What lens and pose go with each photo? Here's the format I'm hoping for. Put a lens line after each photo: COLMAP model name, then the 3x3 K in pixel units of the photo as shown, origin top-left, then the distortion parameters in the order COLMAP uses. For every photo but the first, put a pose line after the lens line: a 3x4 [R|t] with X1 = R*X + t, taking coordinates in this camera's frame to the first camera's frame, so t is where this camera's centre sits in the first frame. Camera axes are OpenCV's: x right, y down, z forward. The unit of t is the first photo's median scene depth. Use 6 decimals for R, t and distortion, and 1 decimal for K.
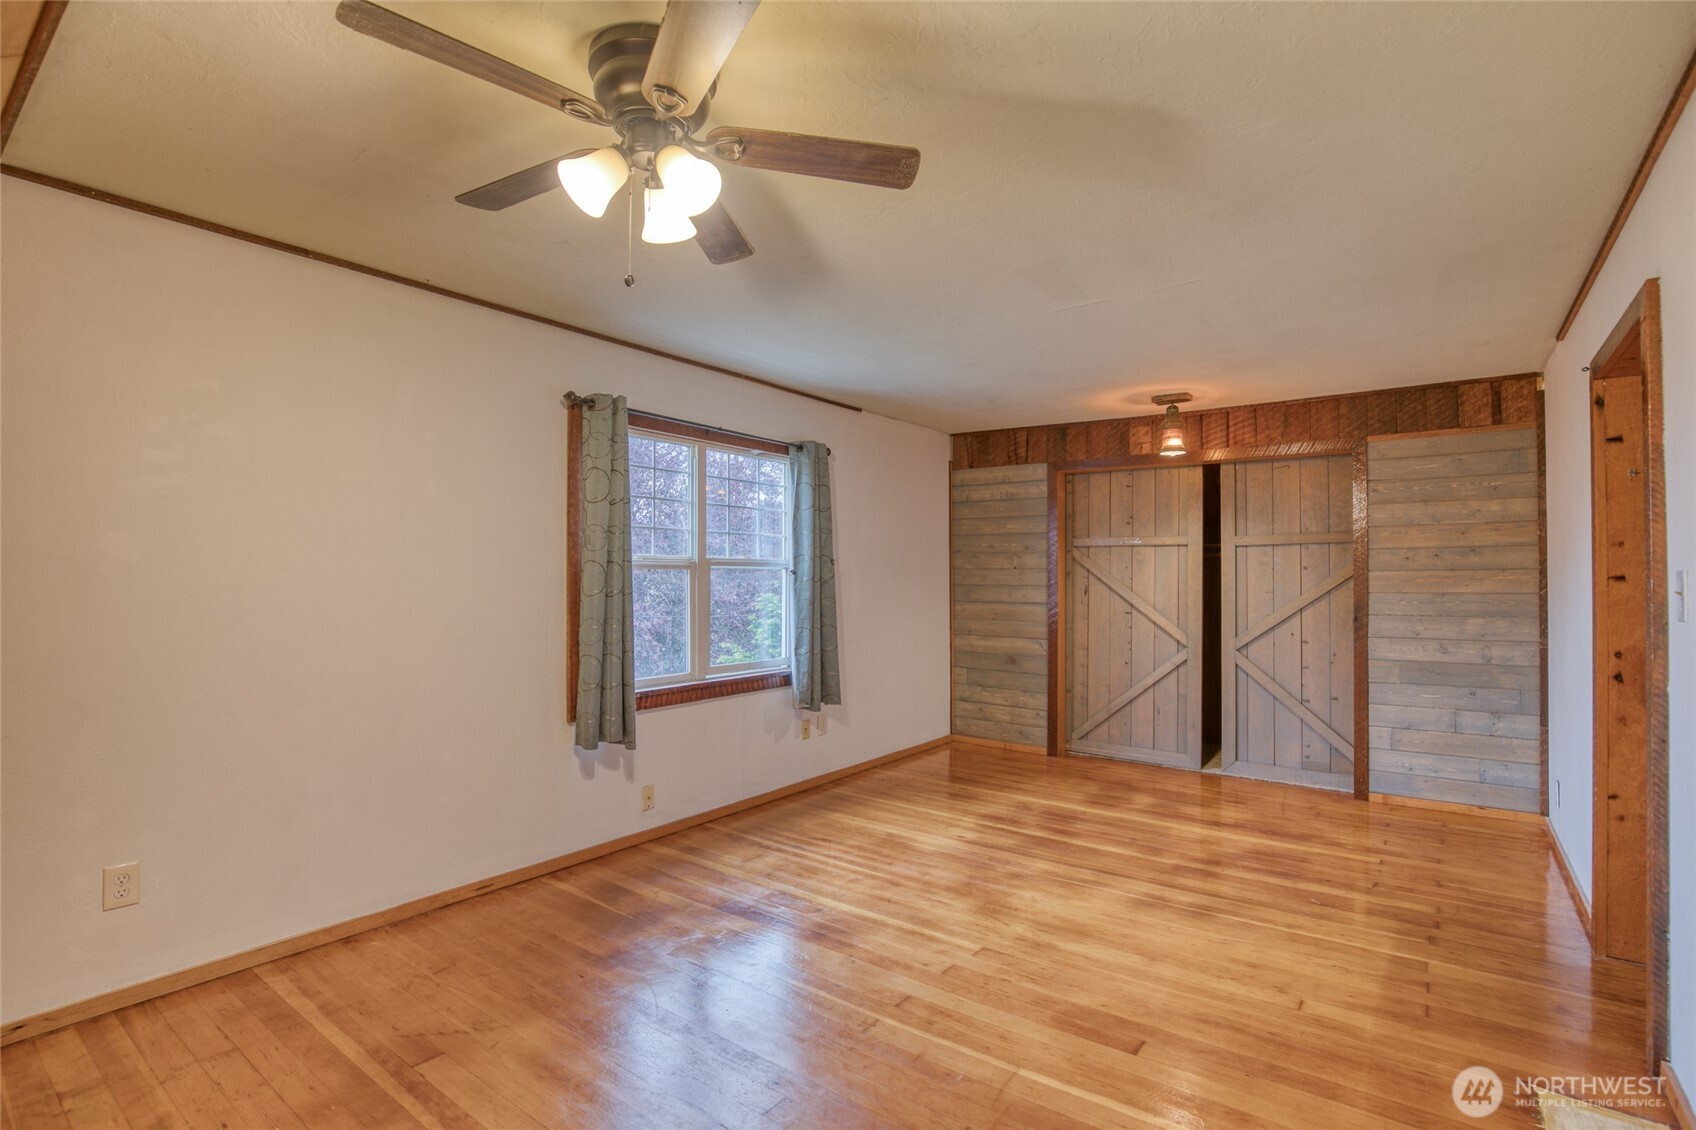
lens RADIAL K [[795.3, 0, 853.5], [0, 795.3, 571.7], [0, 0, 1]] dist [-0.032887, 0.004836]
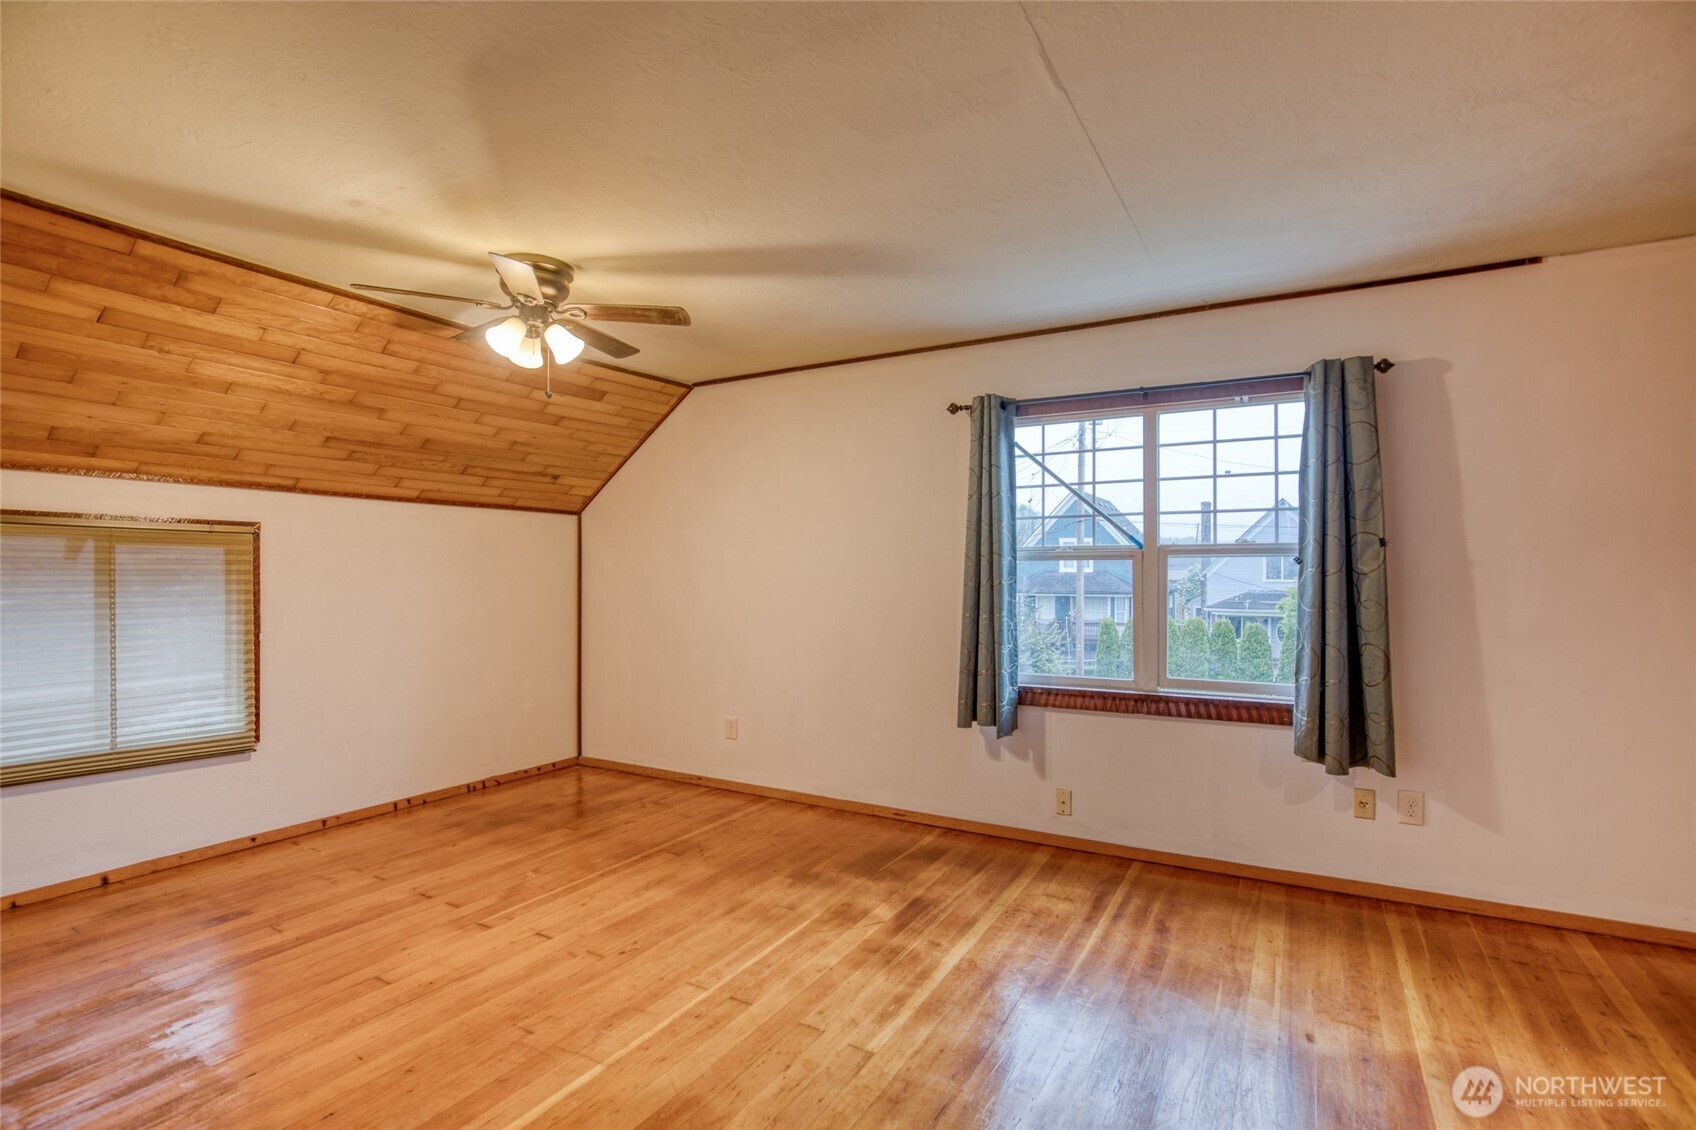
lens RADIAL K [[795.3, 0, 863.6], [0, 795.3, 575.1], [0, 0, 1]] dist [-0.032887, 0.004836]
pose [[0.134239, -0.003470, -0.990943, 0.659294], [-0.001433, 0.999992, -0.003696, 0.019151], [0.990948, 0.001916, 0.134233, 0.652738]]
